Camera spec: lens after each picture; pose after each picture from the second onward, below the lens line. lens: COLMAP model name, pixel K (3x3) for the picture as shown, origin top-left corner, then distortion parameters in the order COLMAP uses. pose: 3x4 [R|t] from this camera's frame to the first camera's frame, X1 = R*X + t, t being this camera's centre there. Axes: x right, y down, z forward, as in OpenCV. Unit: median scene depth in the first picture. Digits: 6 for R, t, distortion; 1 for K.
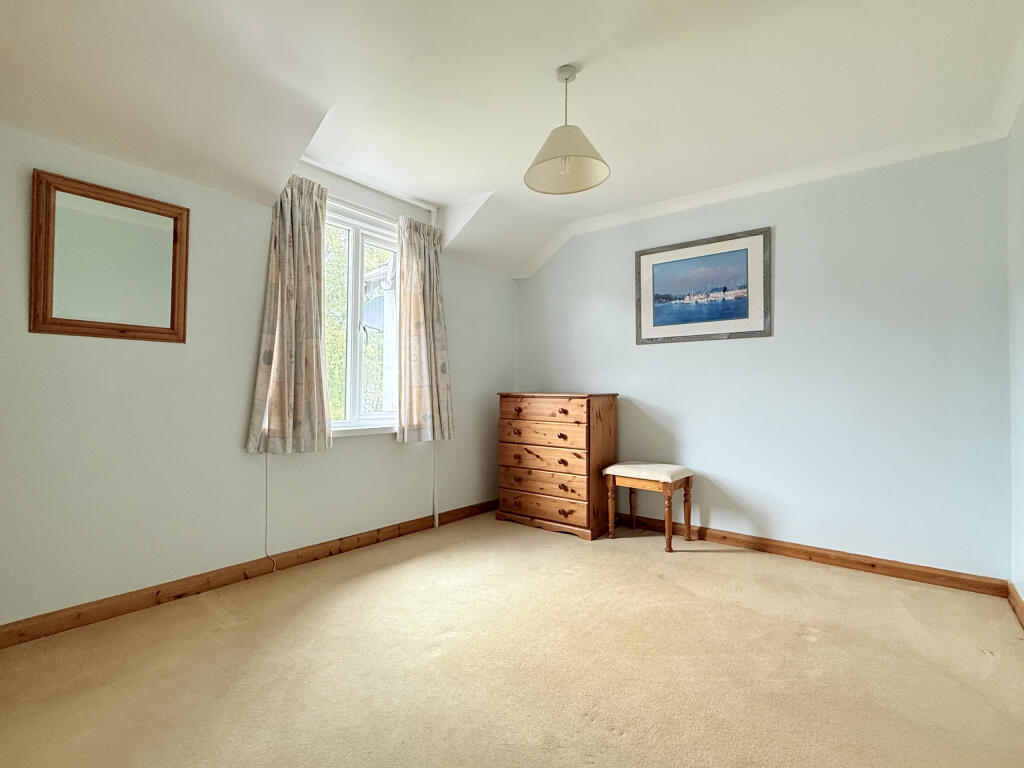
lens RADIAL K [[478.8, 0, 512.0], [0, 478.8, 384.0], [0, 0, 1]] dist [0.000903, -0.000036]
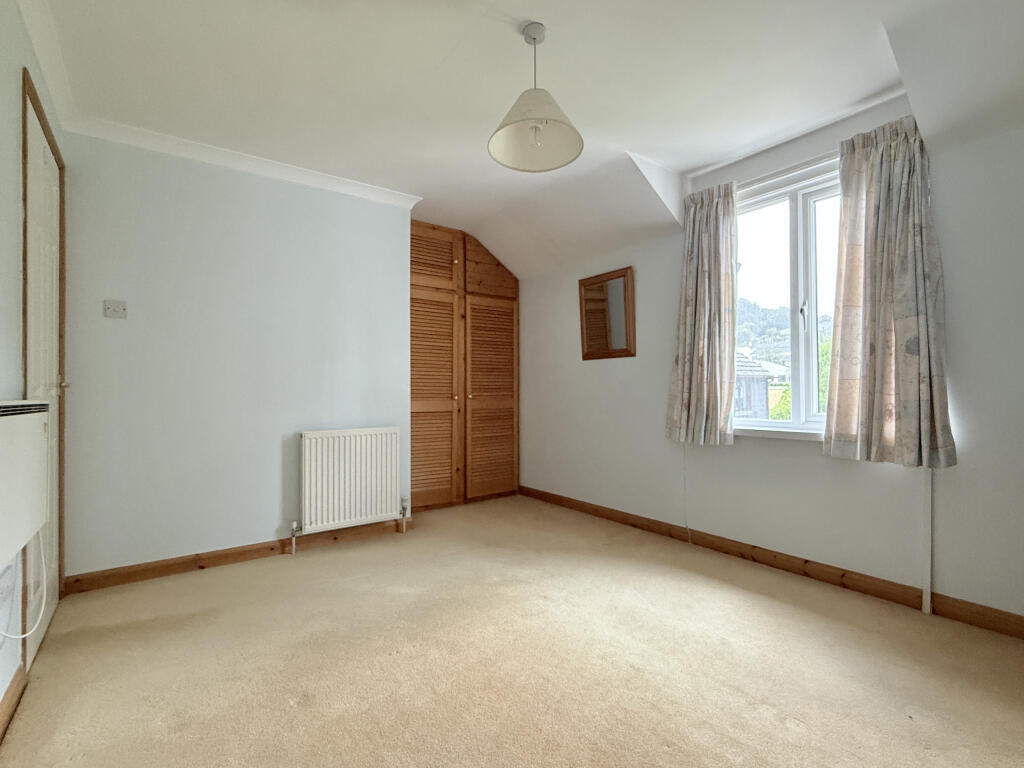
lens RADIAL K [[478.8, 0, 512.0], [0, 478.8, 384.0], [0, 0, 1]] dist [0.000903, -0.000036]
pose [[-0.251391, -0.020229, -0.967674, 0.678421], [0.020099, 0.999457, -0.026115, 0.024526], [0.967677, -0.026015, -0.250848, 0.805122]]
